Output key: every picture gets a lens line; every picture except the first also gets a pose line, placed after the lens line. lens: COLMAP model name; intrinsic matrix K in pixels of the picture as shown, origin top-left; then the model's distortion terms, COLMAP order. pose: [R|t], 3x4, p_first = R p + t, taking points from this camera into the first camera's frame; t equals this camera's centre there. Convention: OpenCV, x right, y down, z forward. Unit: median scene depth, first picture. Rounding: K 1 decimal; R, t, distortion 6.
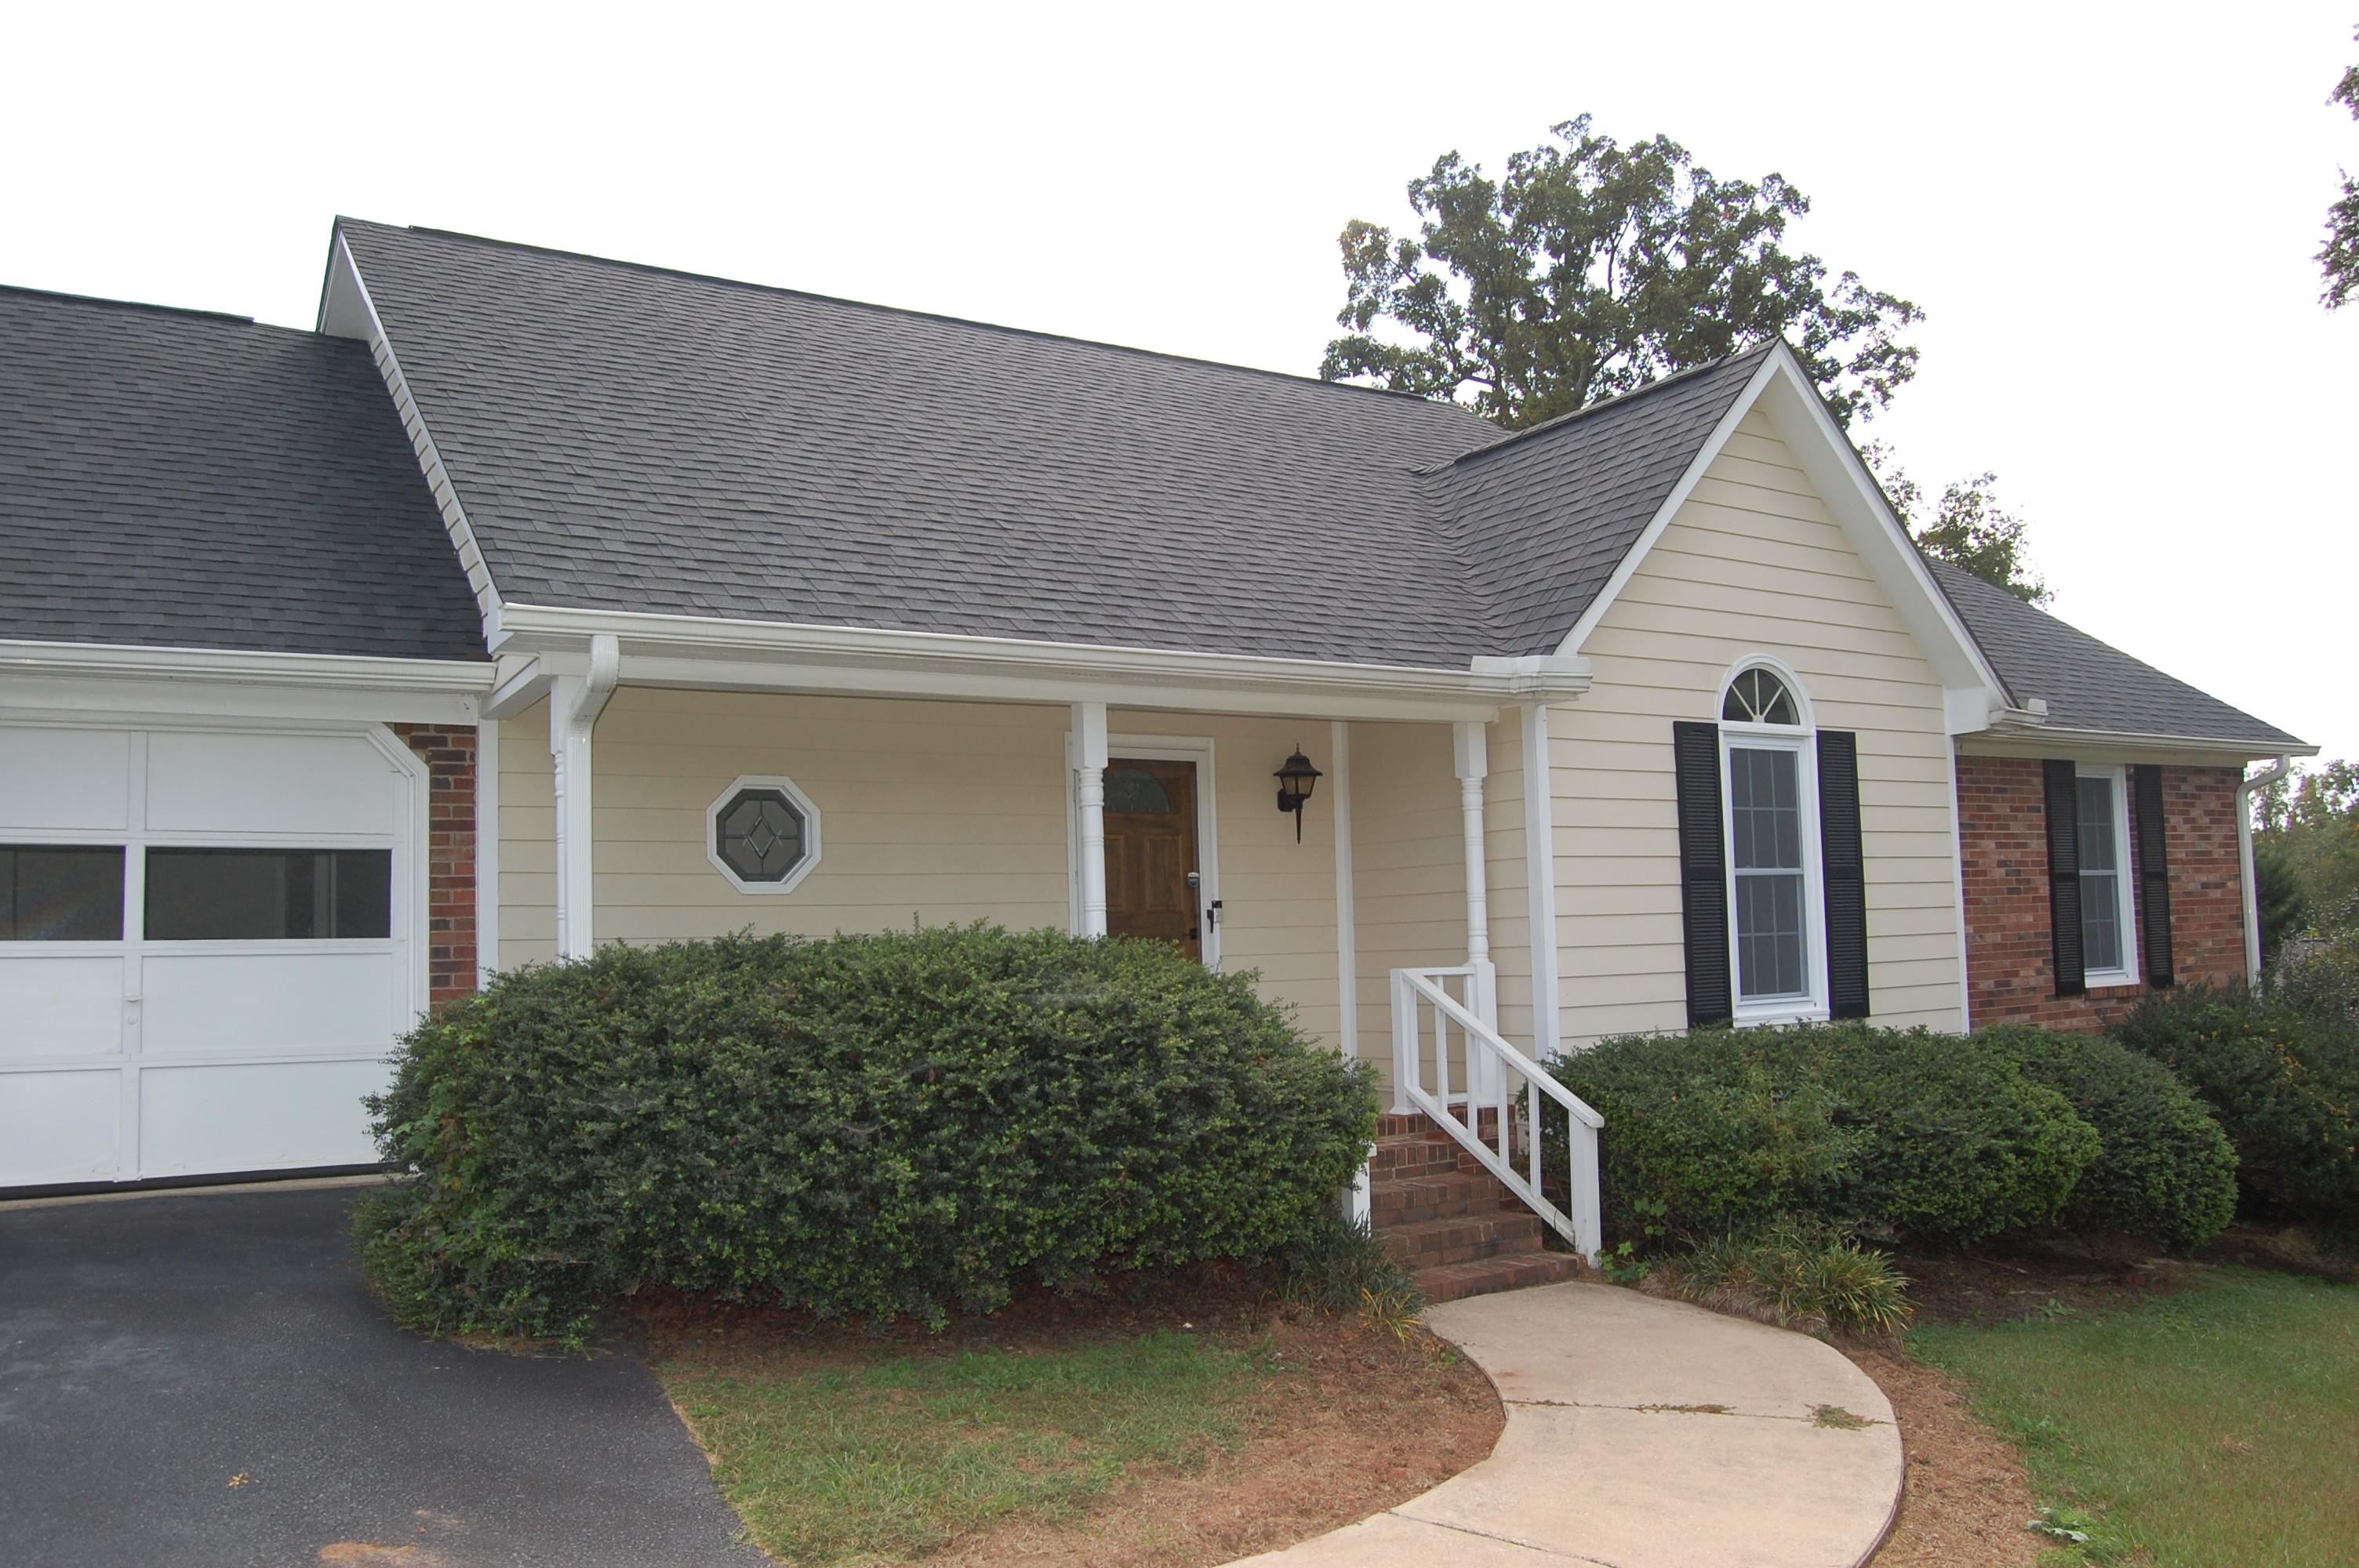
lens RADIAL K [[1844.4, 0, 1179.1], [0, 1844.4, 791.7], [0, 0, 1]] dist [-0.090141, 0.033488]
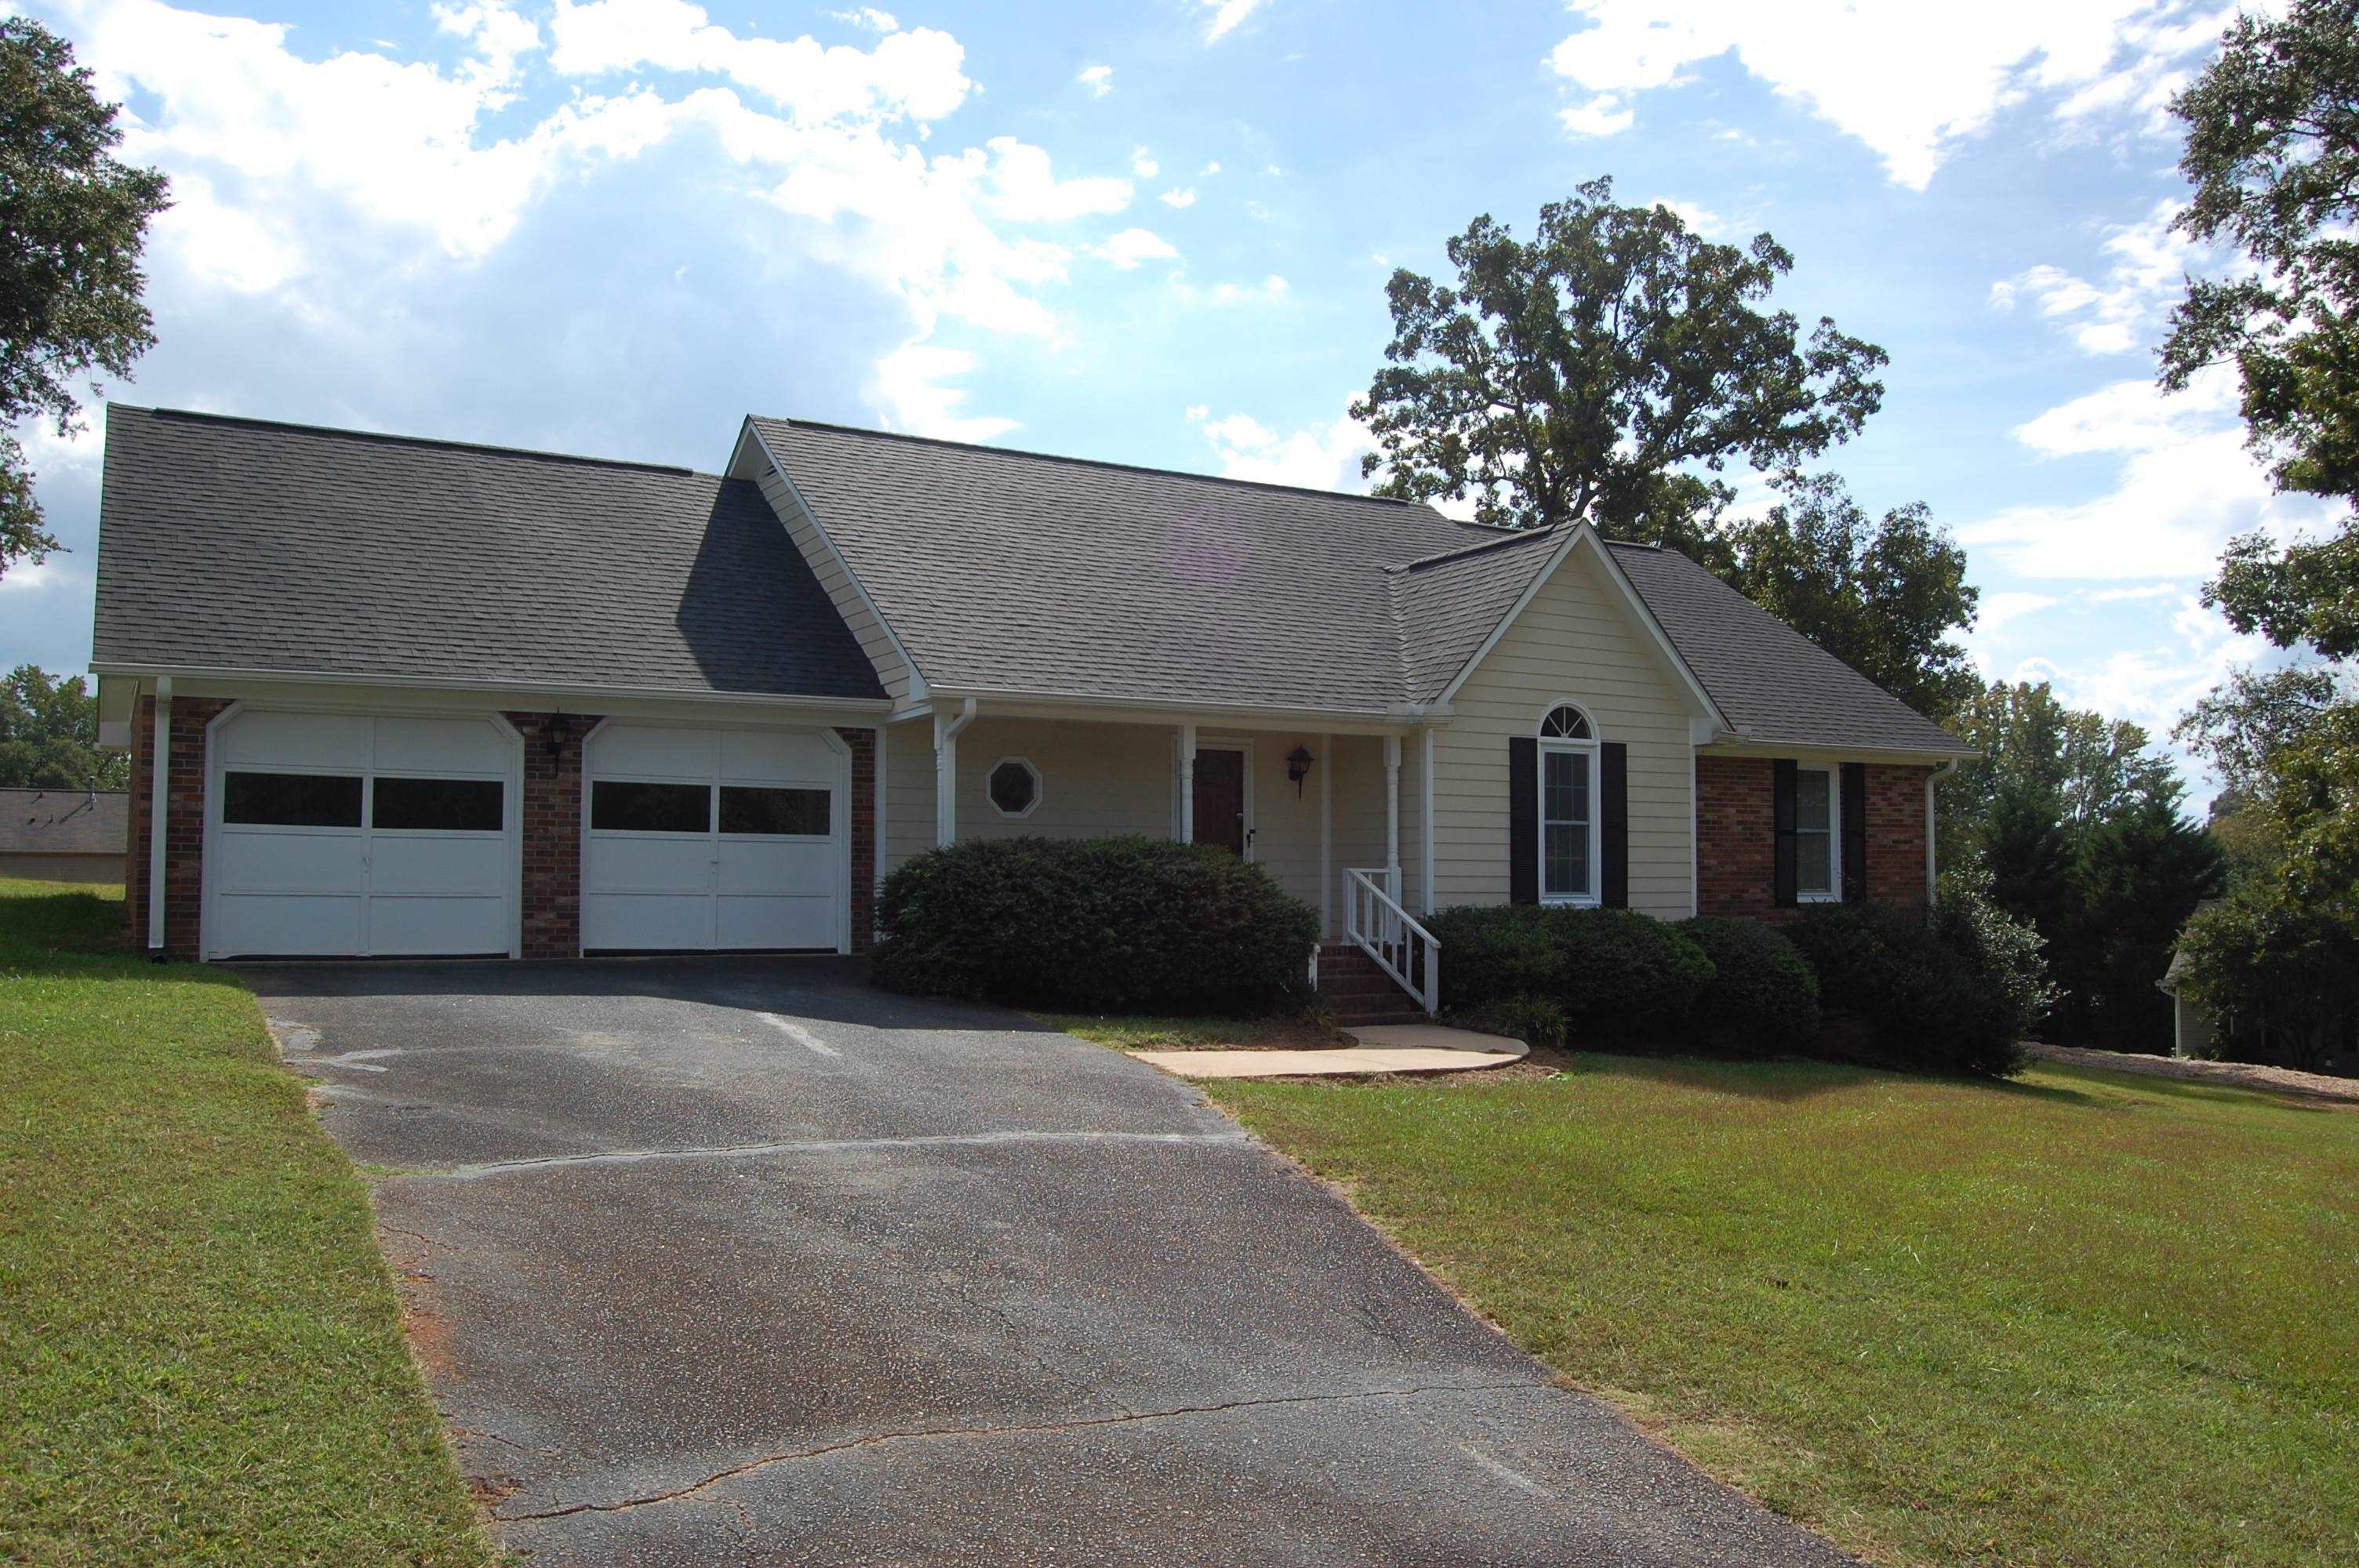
lens RADIAL K [[1844.4, 0, 1177.4], [0, 1844.4, 789.8], [0, 0, 1]] dist [-0.090141, 0.033488]
pose [[0.998928, 0.028269, -0.036656, 0.011734], [-0.027080, 0.999104, 0.032522, -0.034419], [0.037543, -0.031494, 0.998799, -0.757291]]
